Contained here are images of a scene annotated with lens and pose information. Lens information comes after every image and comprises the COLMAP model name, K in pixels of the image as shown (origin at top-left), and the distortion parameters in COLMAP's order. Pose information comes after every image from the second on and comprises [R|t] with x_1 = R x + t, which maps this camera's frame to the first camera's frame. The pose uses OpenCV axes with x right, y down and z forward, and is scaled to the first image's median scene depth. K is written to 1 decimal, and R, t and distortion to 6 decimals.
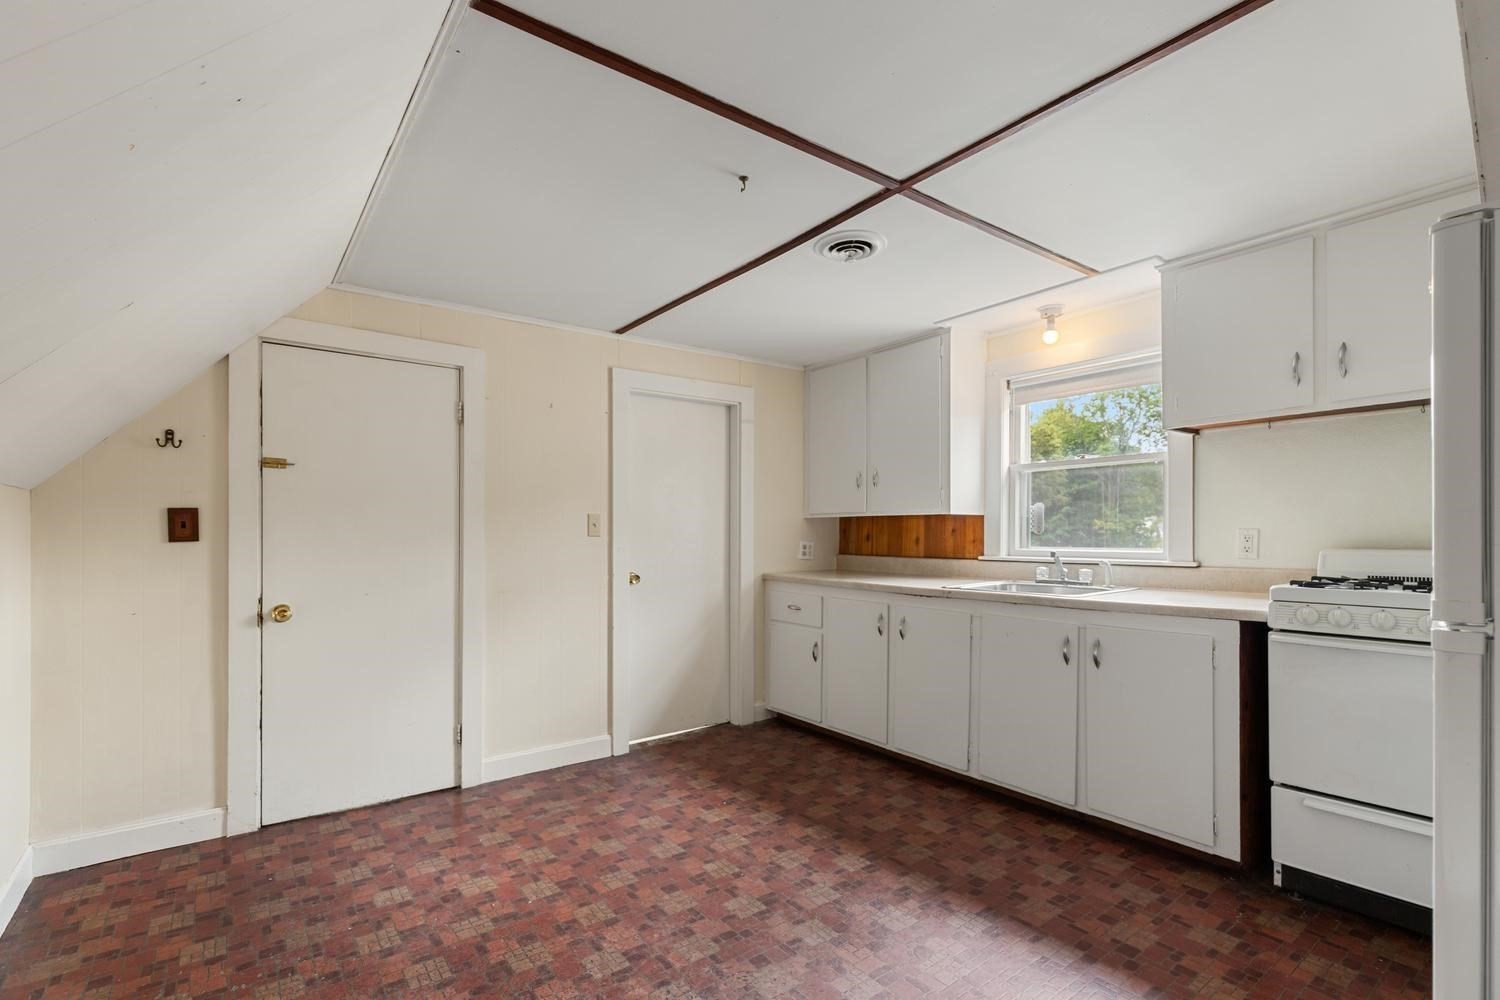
lens RADIAL K [[691.9, 0, 745.0], [0, 691.9, 537.3], [0, 0, 1]] dist [0.009310, -0.001668]
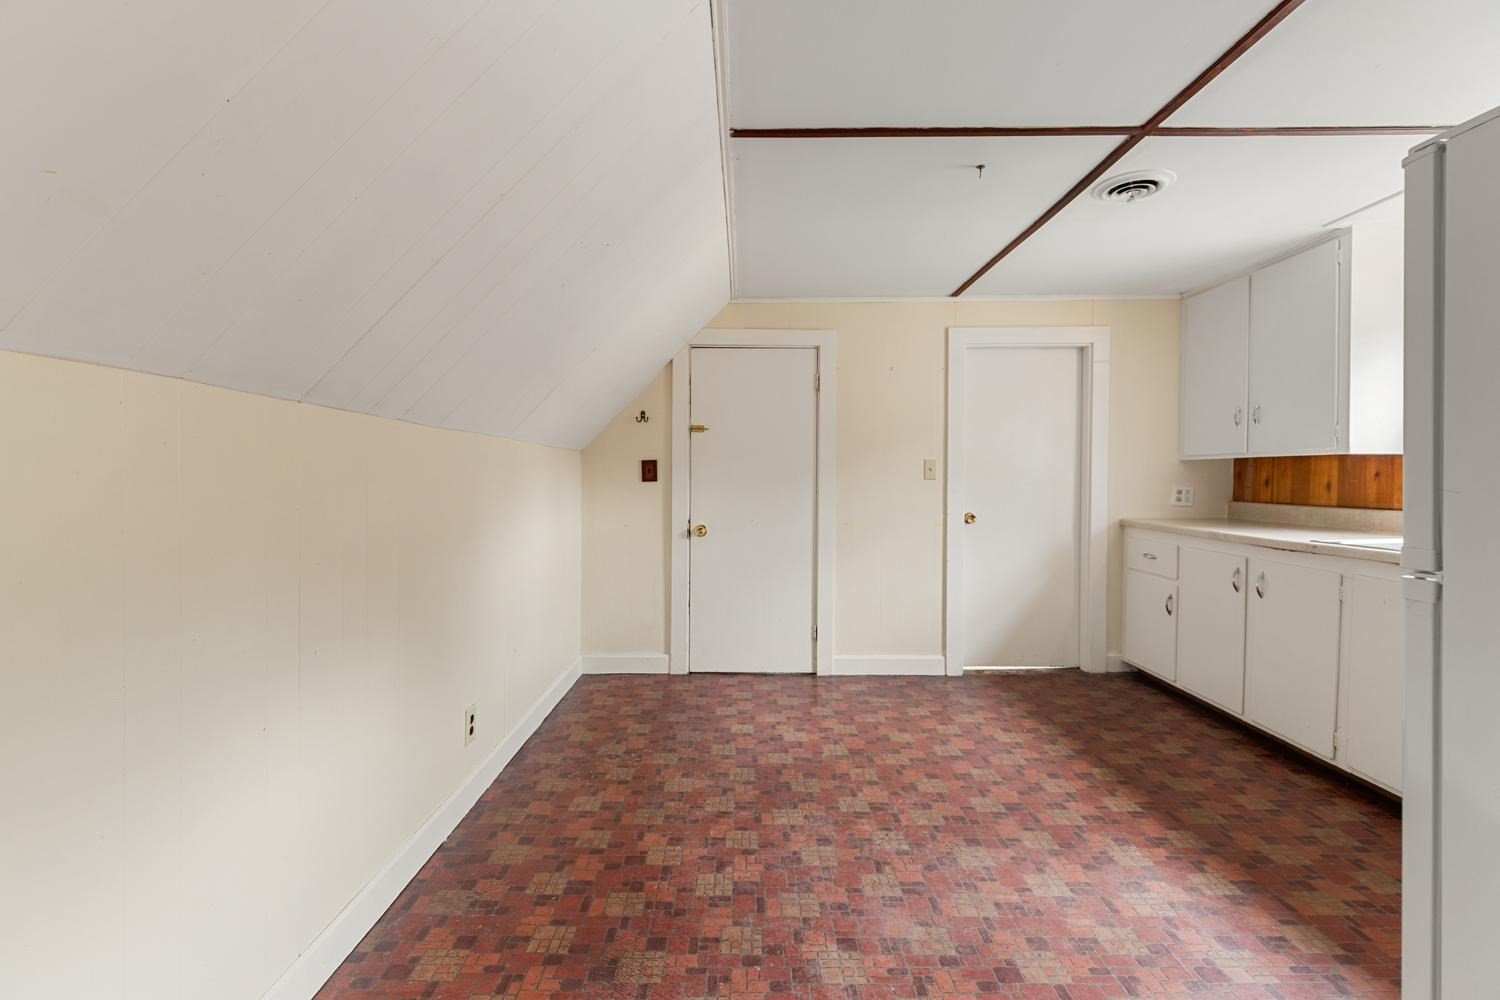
lens RADIAL K [[691.9, 0, 753.0], [0, 691.9, 485.9], [0, 0, 1]] dist [0.009310, -0.001668]
pose [[0.804165, 0.009530, -0.594330, 0.296053], [-0.005061, 0.999945, 0.009186, 0.000526], [0.594385, -0.004379, 0.804169, -0.114345]]
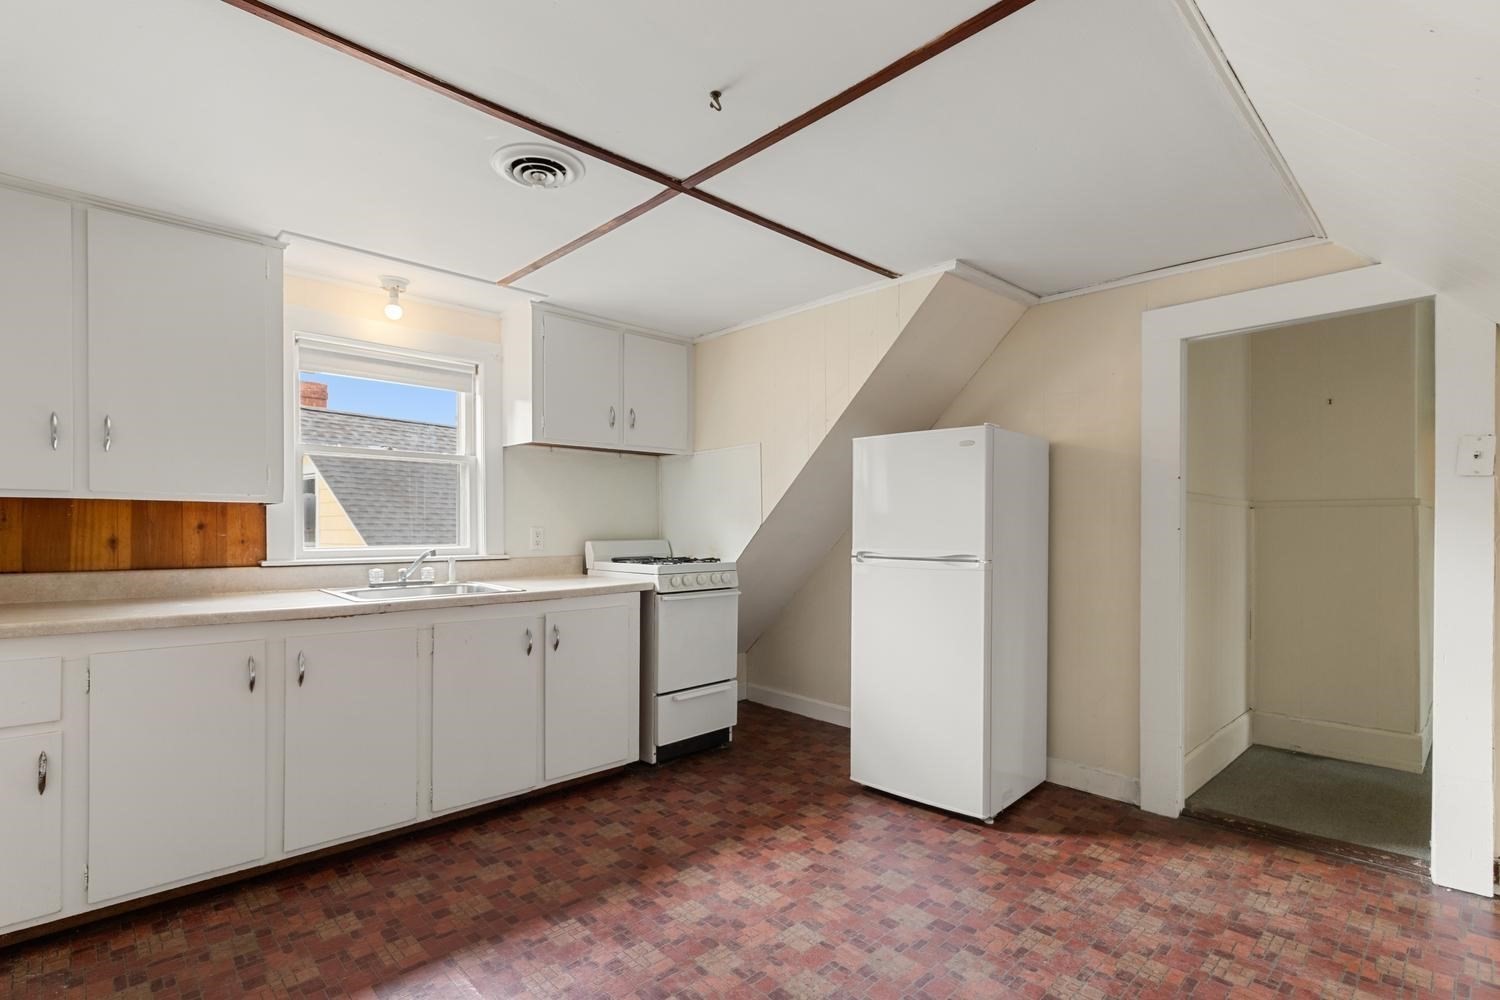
lens RADIAL K [[691.9, 0, 728.9], [0, 691.9, 537.8], [0, 0, 1]] dist [0.009310, -0.001668]
pose [[-0.099014, -0.009021, 0.995045, -0.626506], [0.005217, 0.999940, 0.009585, -0.003553], [-0.995072, 0.006140, -0.098961, 0.824411]]
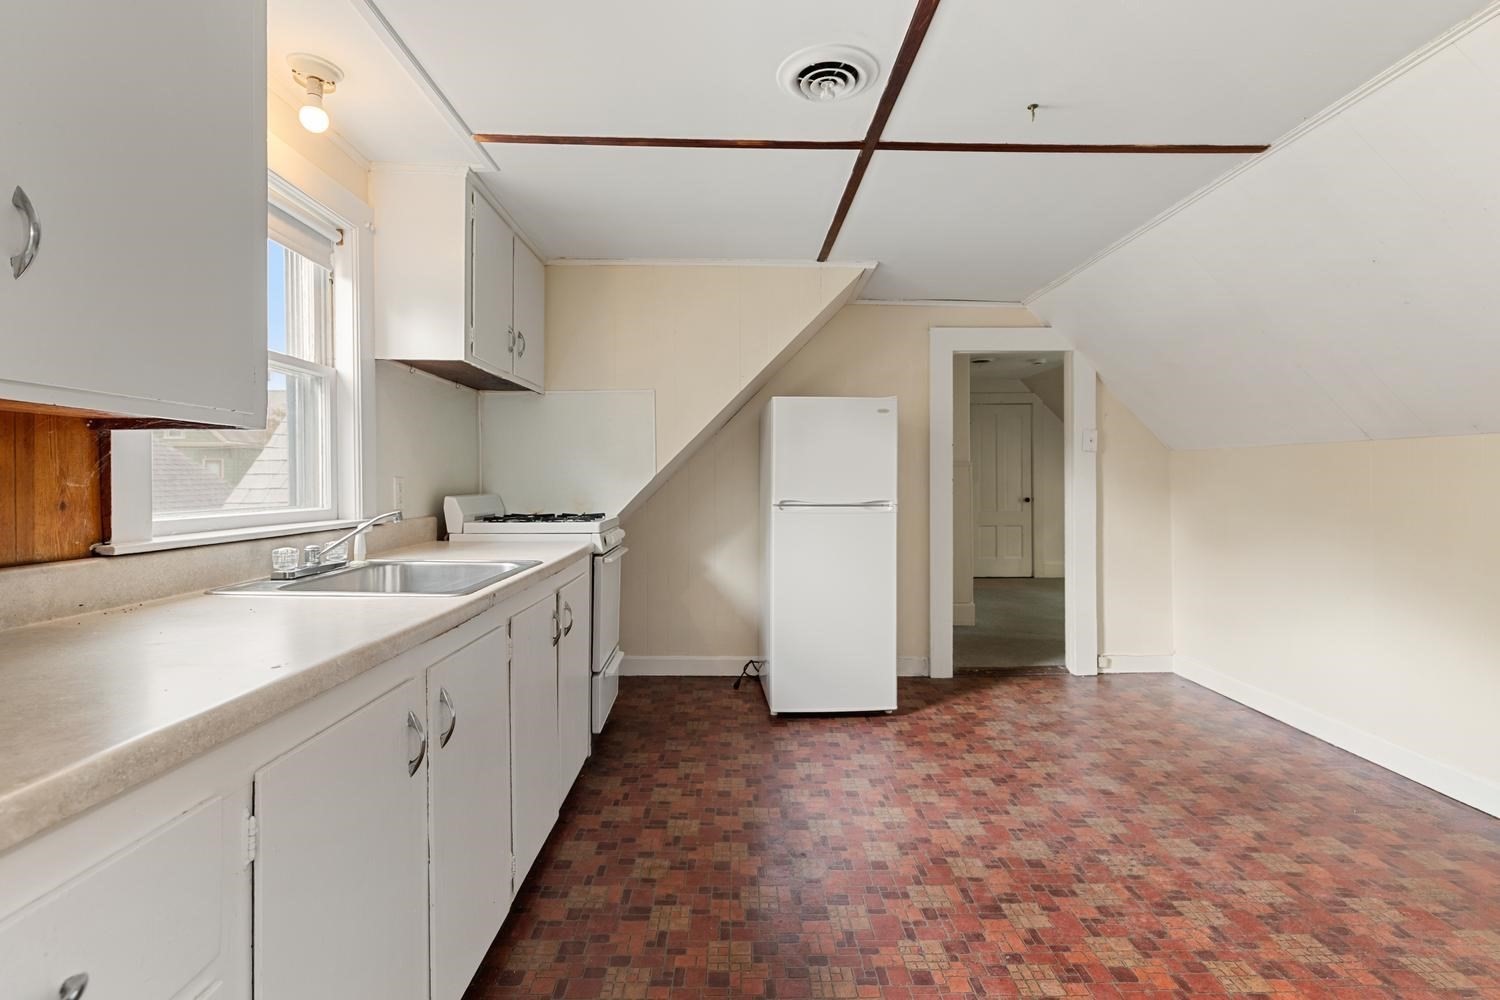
lens RADIAL K [[691.9, 0, 748.4], [0, 691.9, 479.1], [0, 0, 1]] dist [0.009310, -0.001668]
pose [[-0.805866, 0.001001, 0.592096, -0.191678], [0.003220, 0.999991, 0.002693, -0.010299], [-0.592089, 0.004076, -0.805863, 1.552453]]
